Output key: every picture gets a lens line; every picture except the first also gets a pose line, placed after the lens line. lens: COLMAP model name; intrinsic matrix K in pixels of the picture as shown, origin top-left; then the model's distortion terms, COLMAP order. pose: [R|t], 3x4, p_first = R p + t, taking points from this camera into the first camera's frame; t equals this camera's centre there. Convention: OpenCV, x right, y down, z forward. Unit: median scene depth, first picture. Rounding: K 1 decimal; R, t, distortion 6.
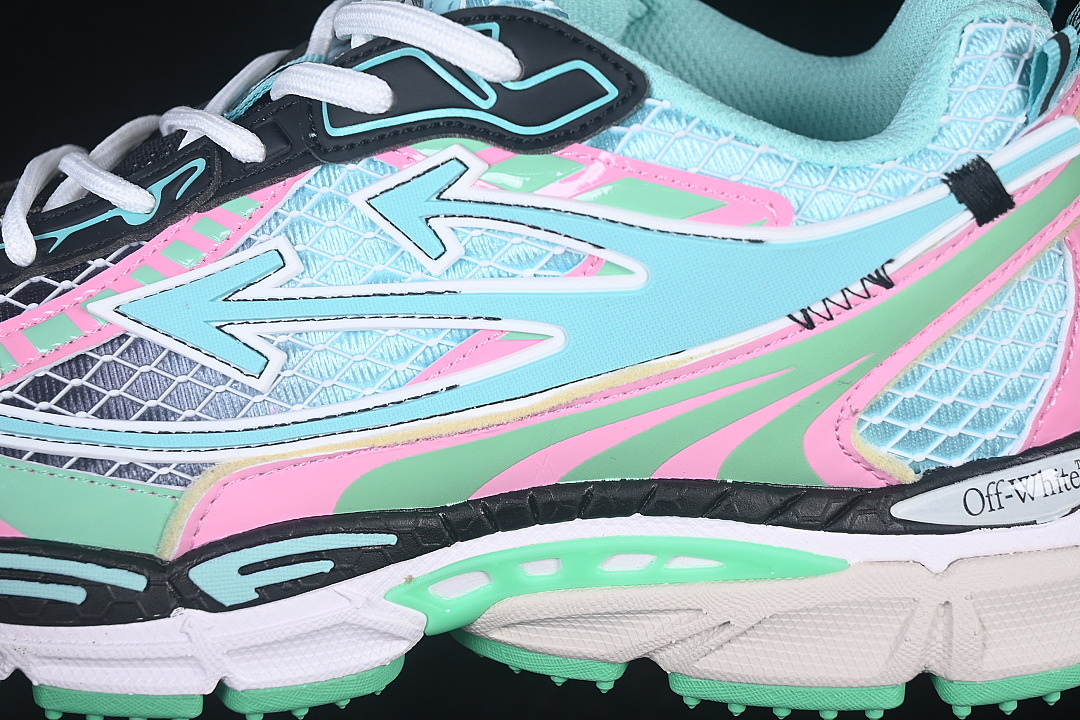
lens RADIAL K [[2454.5, 0, 540.0], [0, 2454.5, 360.0], [0, 0, 1]] dist [-0.035071, -0.126295]
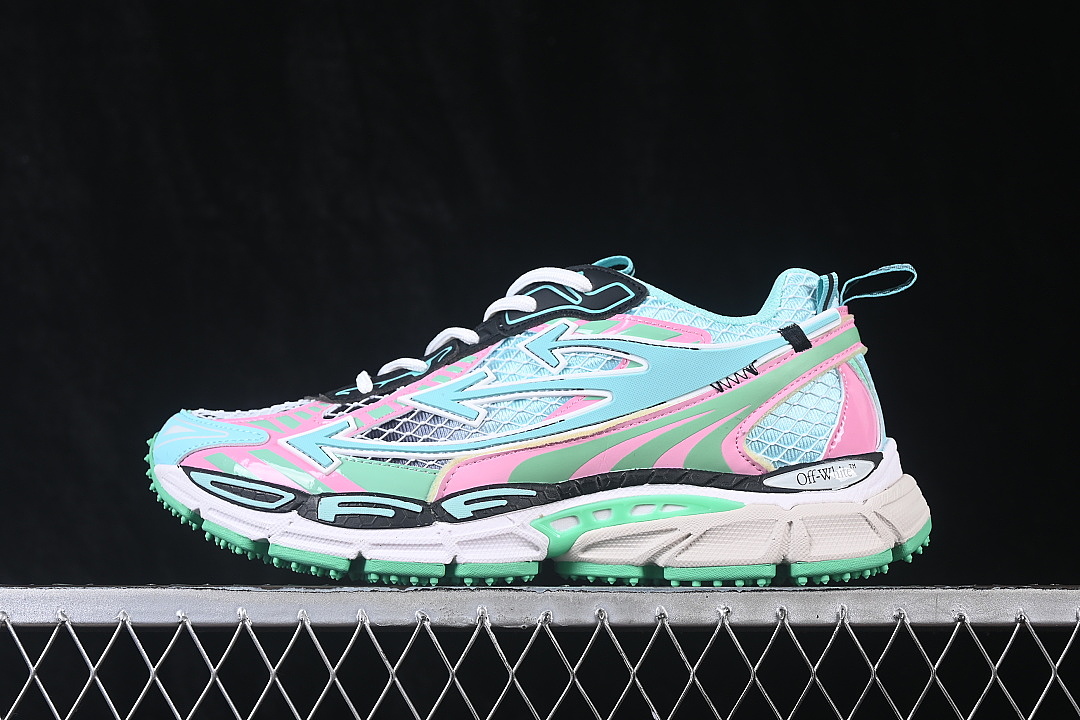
lens RADIAL K [[2454.5, 0, 540.0], [0, 2454.5, 360.0], [0, 0, 1]] dist [-0.035071, -0.126295]
pose [[0.999459, -0.007571, -0.031998, 0.015689], [-0.006950, 0.902504, -0.430624, 0.910165], [0.032139, 0.430614, 0.901964, -1.024010]]
